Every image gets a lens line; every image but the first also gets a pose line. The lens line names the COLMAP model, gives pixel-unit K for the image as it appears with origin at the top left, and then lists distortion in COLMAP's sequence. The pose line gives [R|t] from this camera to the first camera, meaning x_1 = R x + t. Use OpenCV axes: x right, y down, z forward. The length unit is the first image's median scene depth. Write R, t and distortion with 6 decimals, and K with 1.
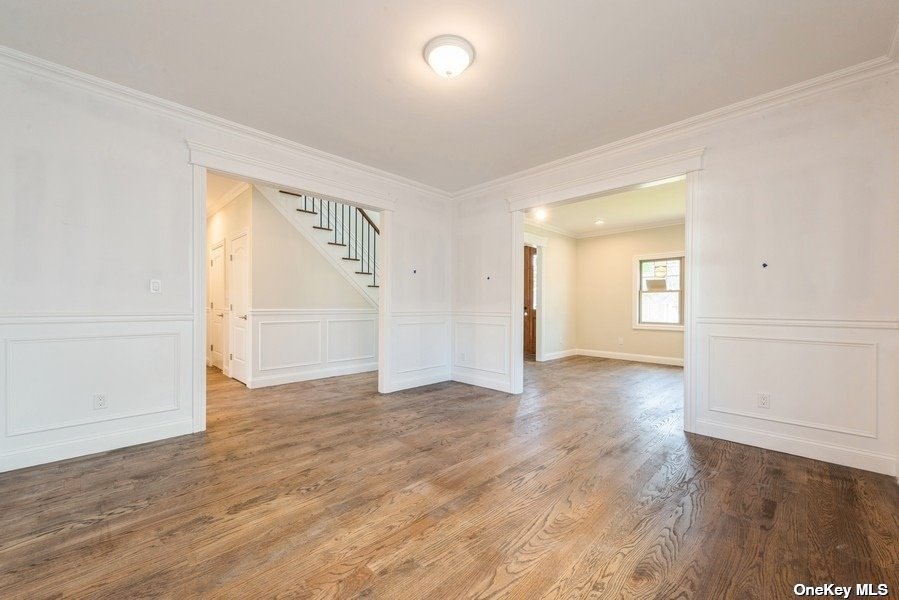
lens RADIAL K [[365.7, 0, 450.3], [0, 365.7, 301.8], [0, 0, 1]] dist [0.008399, -0.000241]
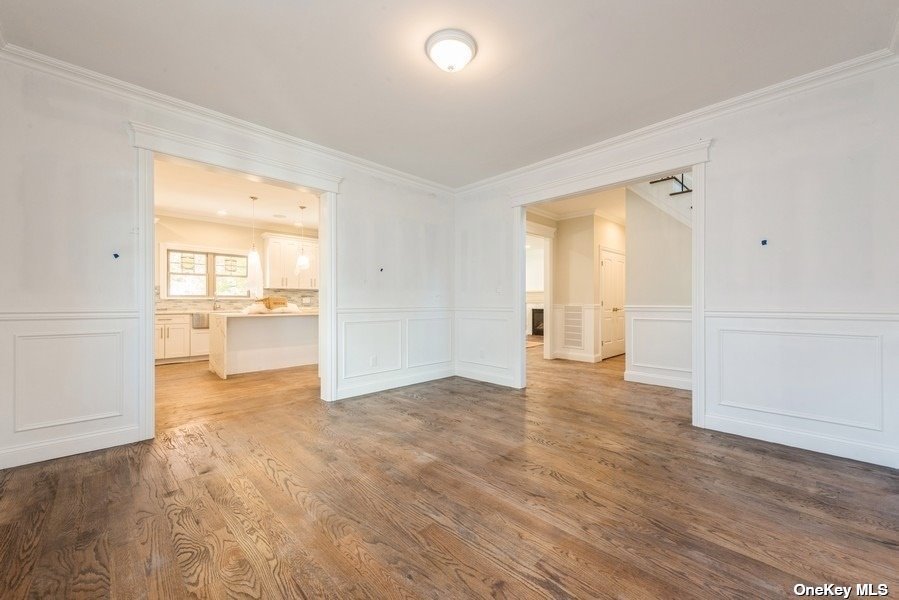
lens RADIAL K [[365.7, 0, 470.1], [0, 365.7, 301.5], [0, 0, 1]] dist [0.008399, -0.000241]
pose [[-0.010280, -0.003731, -0.999940, 0.708056], [0.008917, 0.999953, -0.003823, 0.012206], [0.999907, -0.008956, -0.010246, 0.763475]]
